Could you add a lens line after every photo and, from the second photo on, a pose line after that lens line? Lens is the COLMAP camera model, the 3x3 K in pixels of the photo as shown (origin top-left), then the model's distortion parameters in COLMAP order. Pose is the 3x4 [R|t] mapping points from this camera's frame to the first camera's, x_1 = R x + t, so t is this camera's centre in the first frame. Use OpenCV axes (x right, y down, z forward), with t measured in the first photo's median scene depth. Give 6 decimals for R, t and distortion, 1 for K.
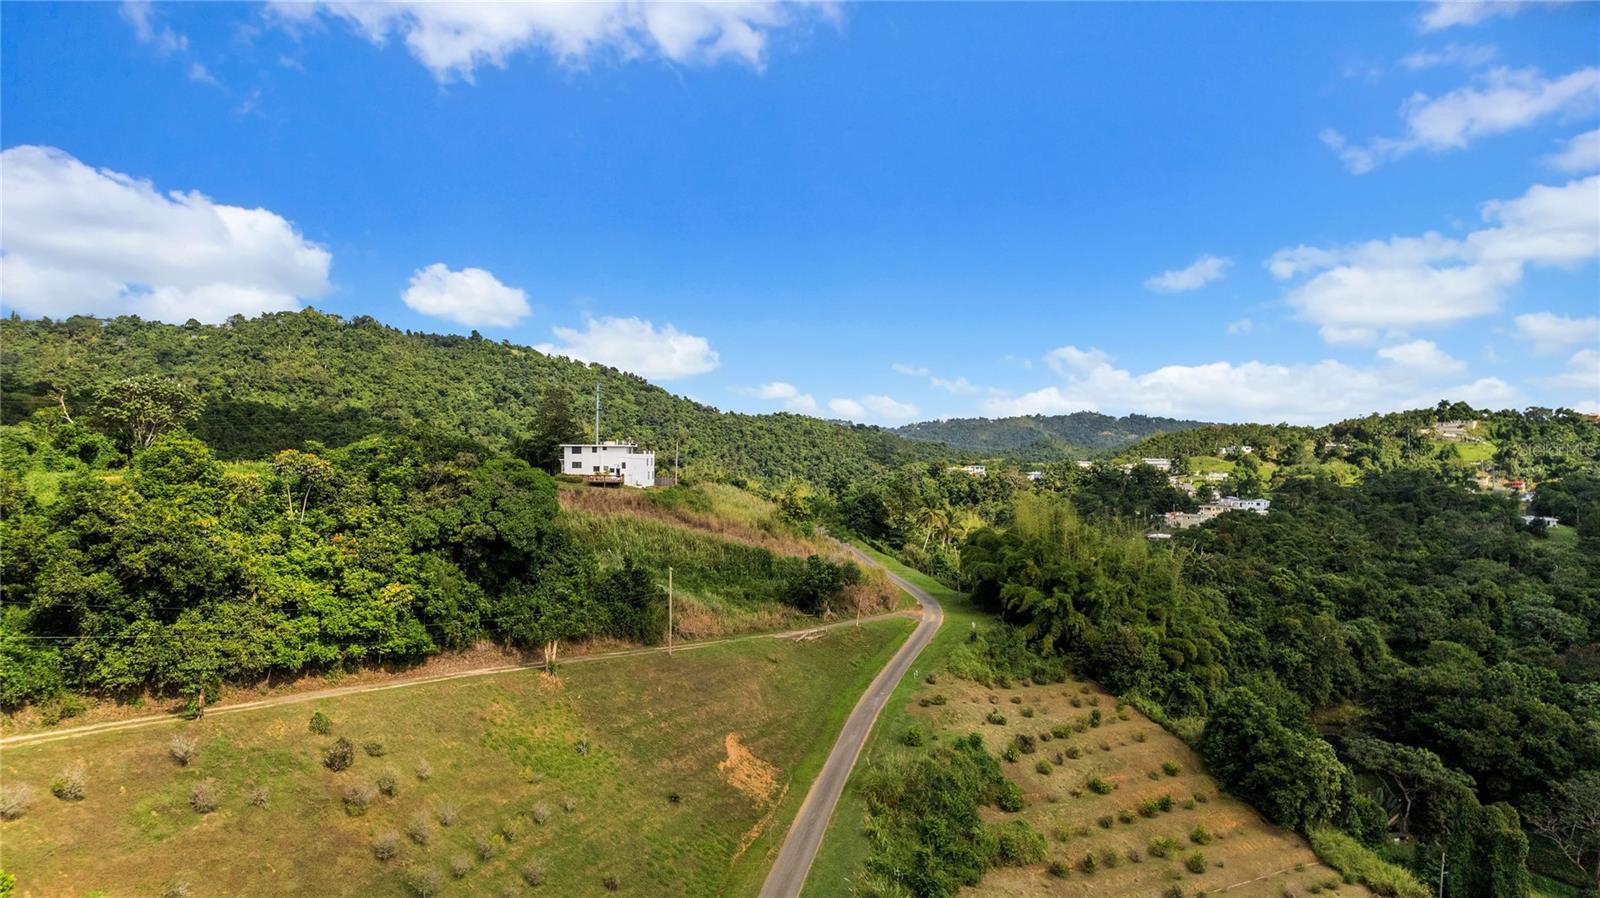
lens RADIAL K [[1012.9, 0, 800.0], [0, 1012.9, 449.0], [0, 0, 1]] dist [-0.076603, 0.067564]
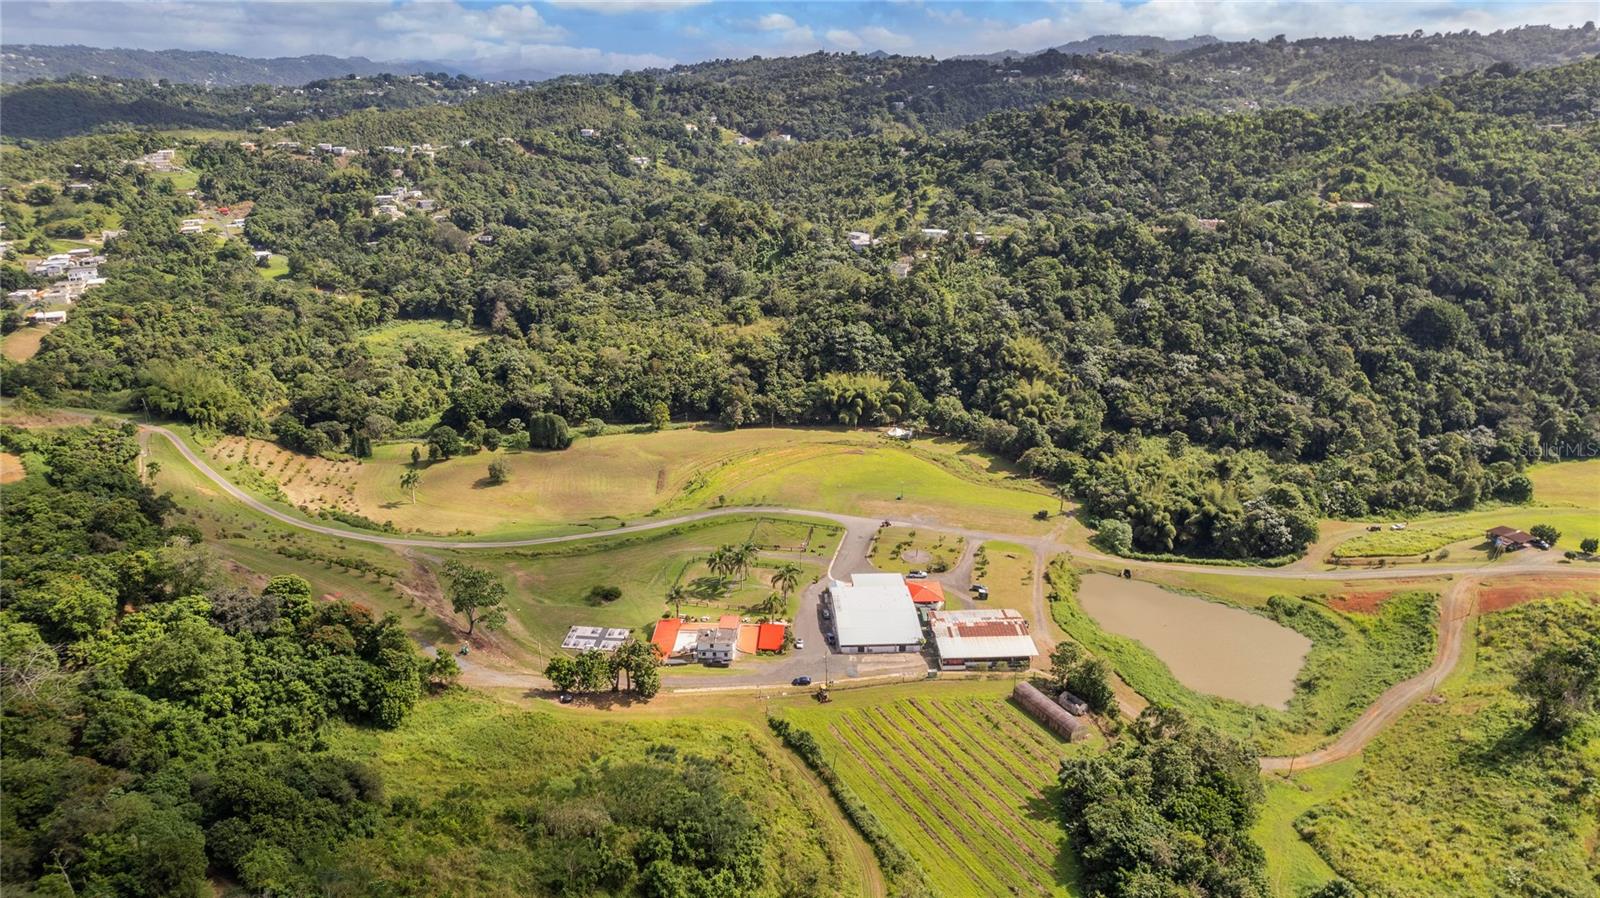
lens RADIAL K [[1012.9, 0, 800.0], [0, 1012.9, 449.0], [0, 0, 1]] dist [-0.076603, 0.067564]
pose [[0.354957, -0.344133, 0.869240, -0.277715], [-0.008309, 0.928587, 0.371022, -0.136559], [-0.934846, -0.138920, 0.326749, -0.247447]]
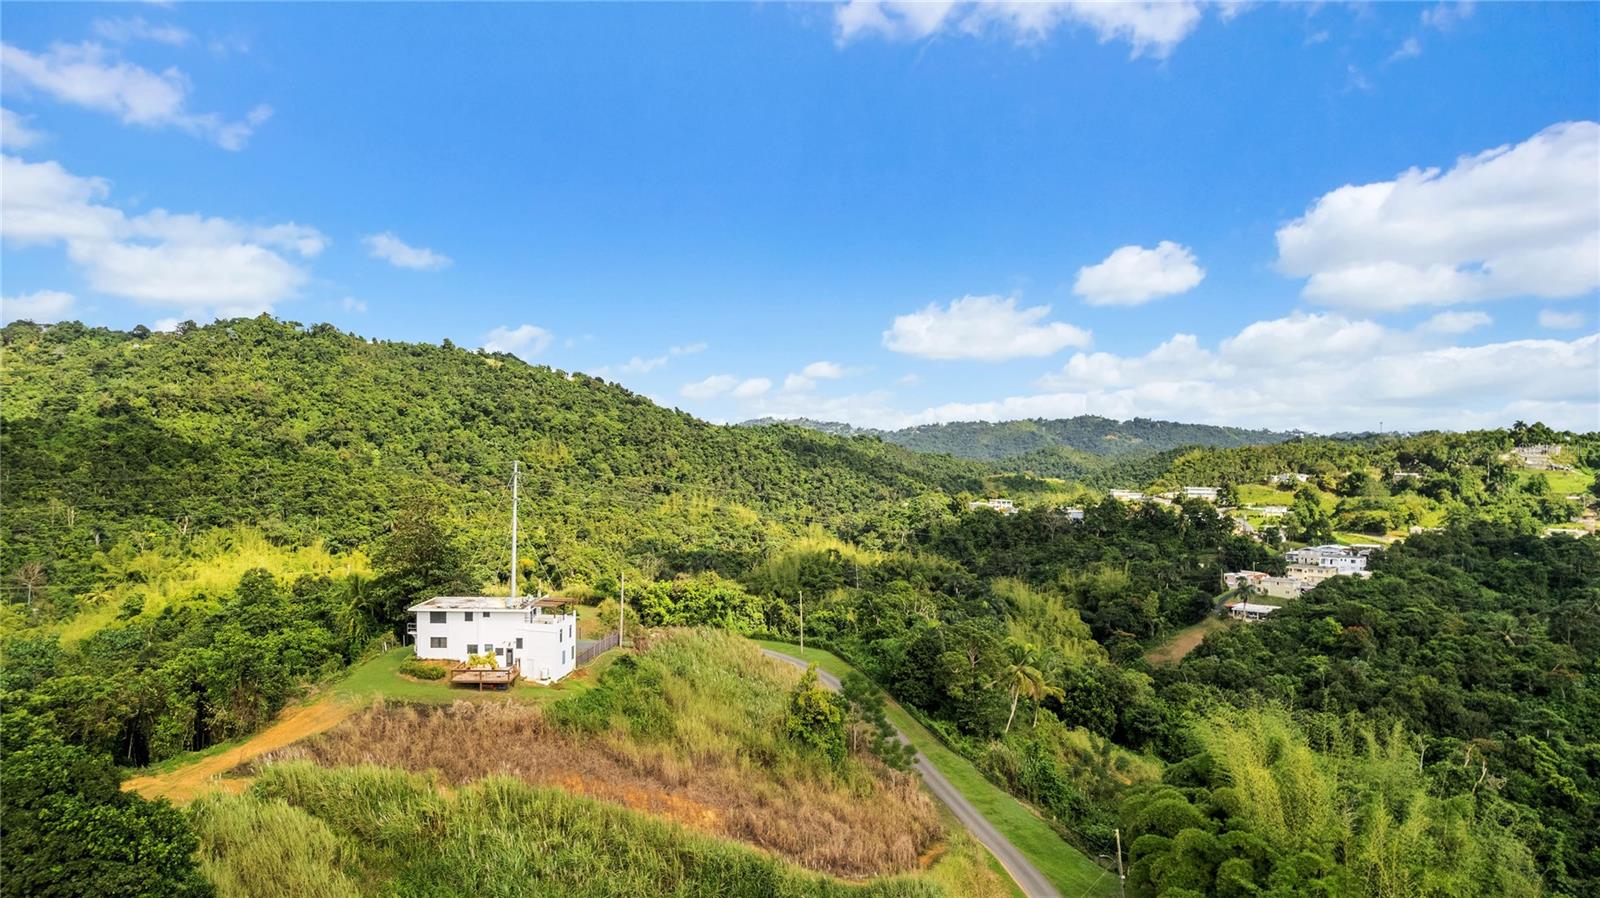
lens RADIAL K [[1012.9, 0, 800.0], [0, 1012.9, 449.0], [0, 0, 1]] dist [-0.076603, 0.067564]
pose [[0.999993, 0.000492, 0.003767, -0.003574], [-0.000495, 1.000000, 0.000869, -0.021857], [-0.003767, -0.000870, 0.999993, 0.096458]]
